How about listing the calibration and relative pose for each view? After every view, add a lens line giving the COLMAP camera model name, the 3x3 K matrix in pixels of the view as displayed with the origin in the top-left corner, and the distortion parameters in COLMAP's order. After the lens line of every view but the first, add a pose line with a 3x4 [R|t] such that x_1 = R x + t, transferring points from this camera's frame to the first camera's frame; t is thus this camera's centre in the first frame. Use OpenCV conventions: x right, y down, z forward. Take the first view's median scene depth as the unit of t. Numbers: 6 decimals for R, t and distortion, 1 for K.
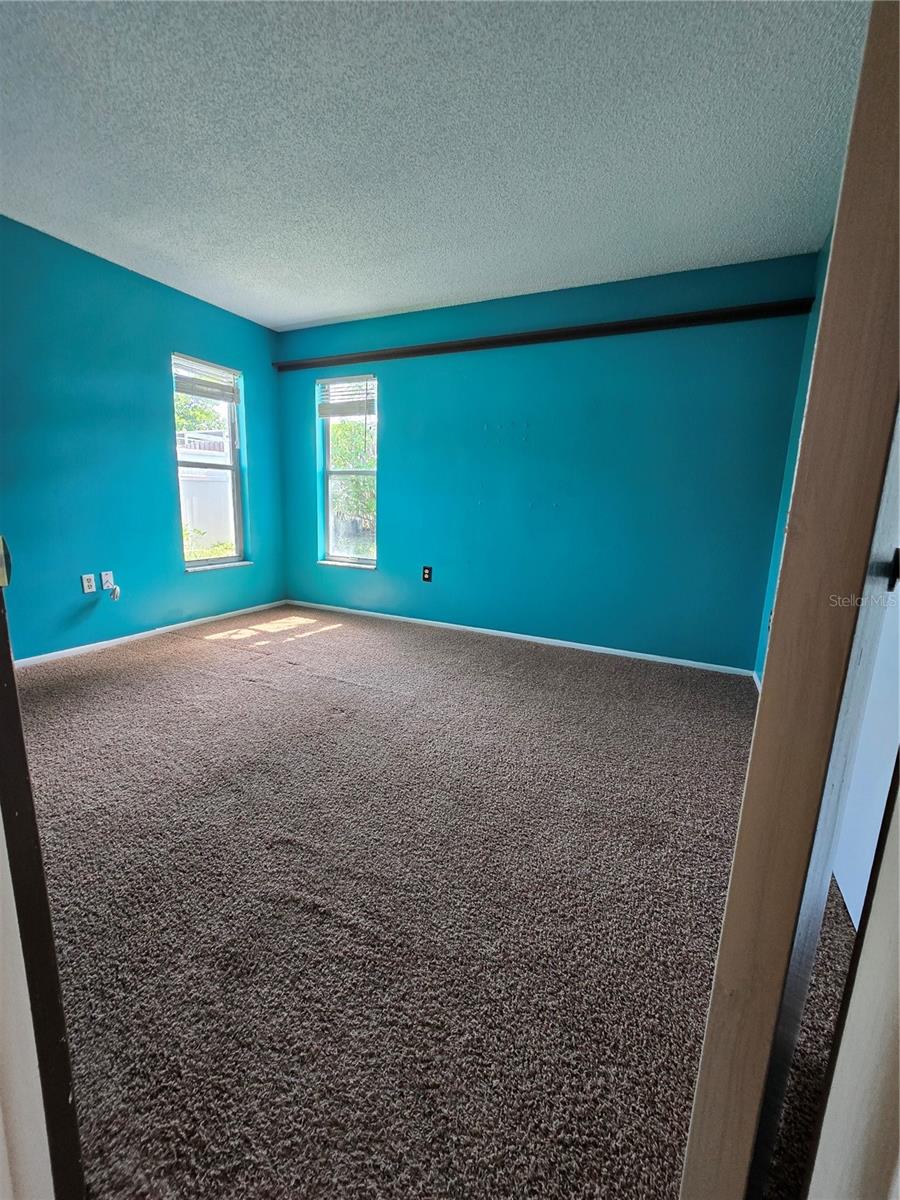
lens RADIAL K [[491.4, 0, 441.2], [0, 491.4, 596.5], [0, 0, 1]] dist [-0.007934, 0.002899]
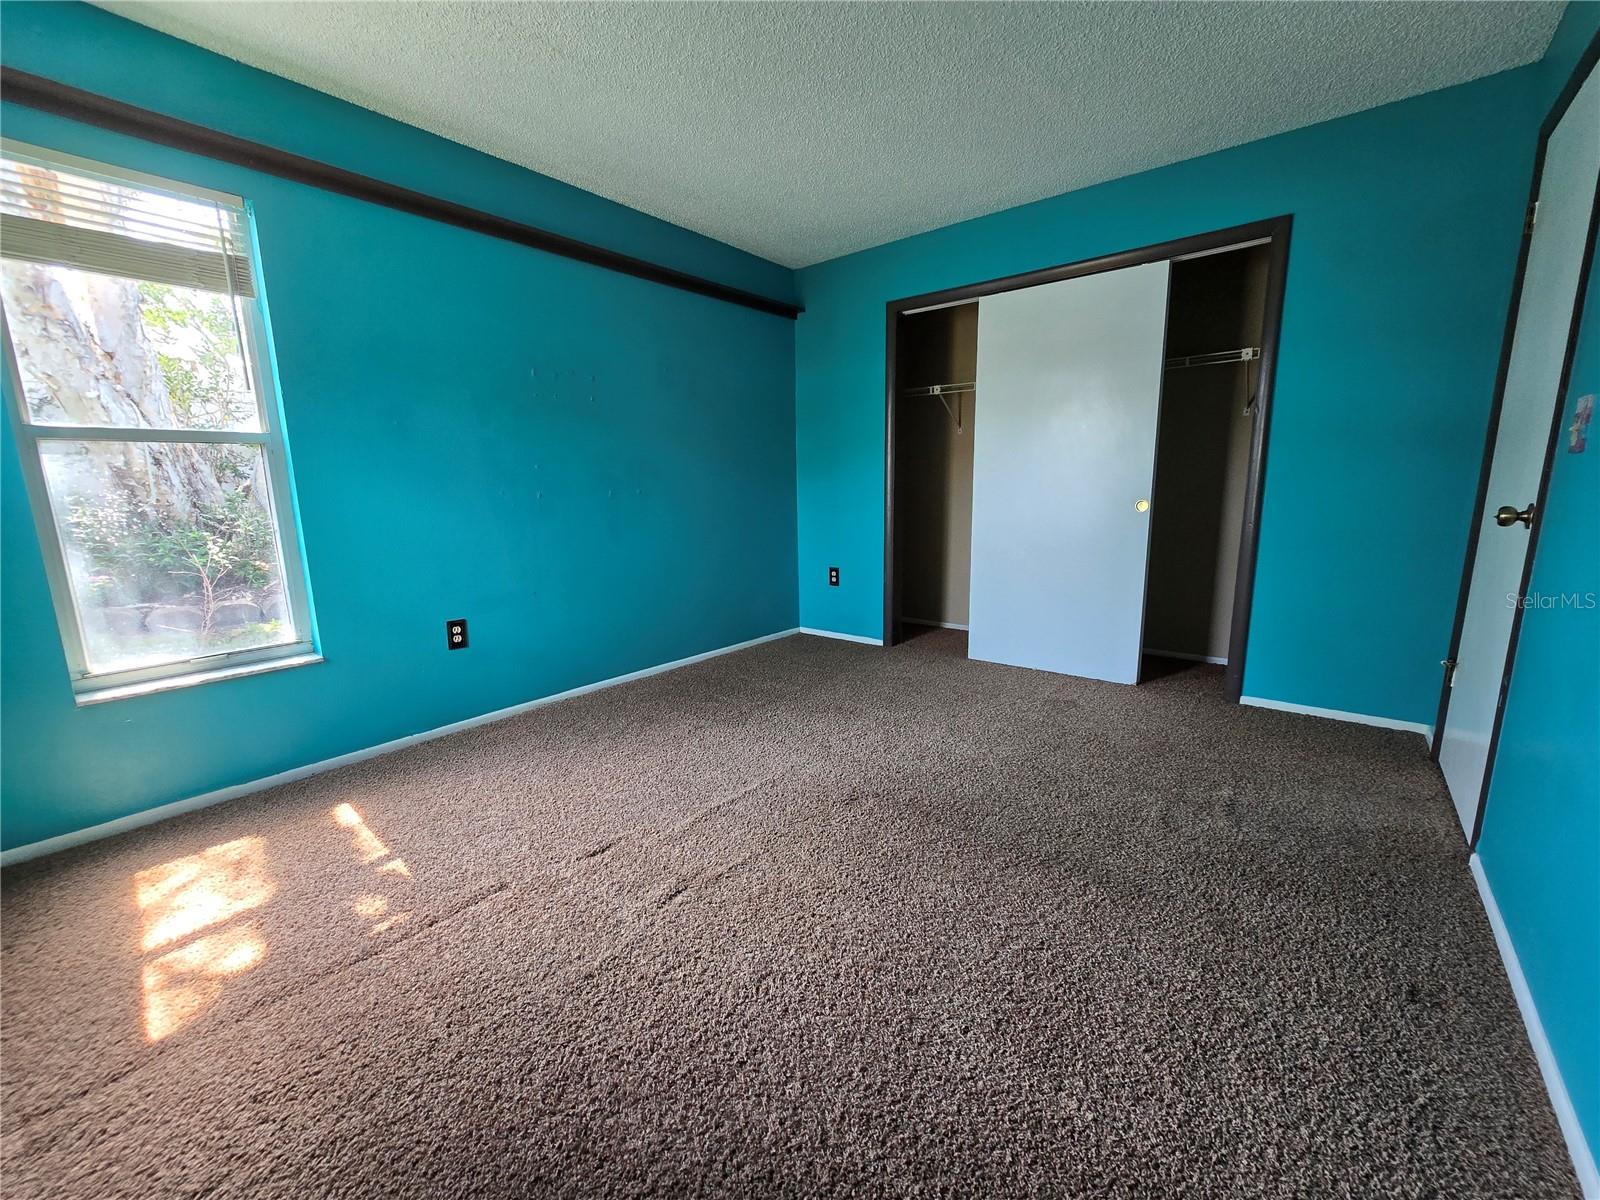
lens RADIAL K [[655.1, 0, 788.2], [0, 655.1, 599.8], [0, 0, 1]] dist [-0.007934, 0.002899]
pose [[0.240011, -0.205781, 0.948709, -0.697591], [0.225812, 0.962302, 0.151602, -0.124738], [-0.944142, 0.177844, 0.277431, 0.546200]]
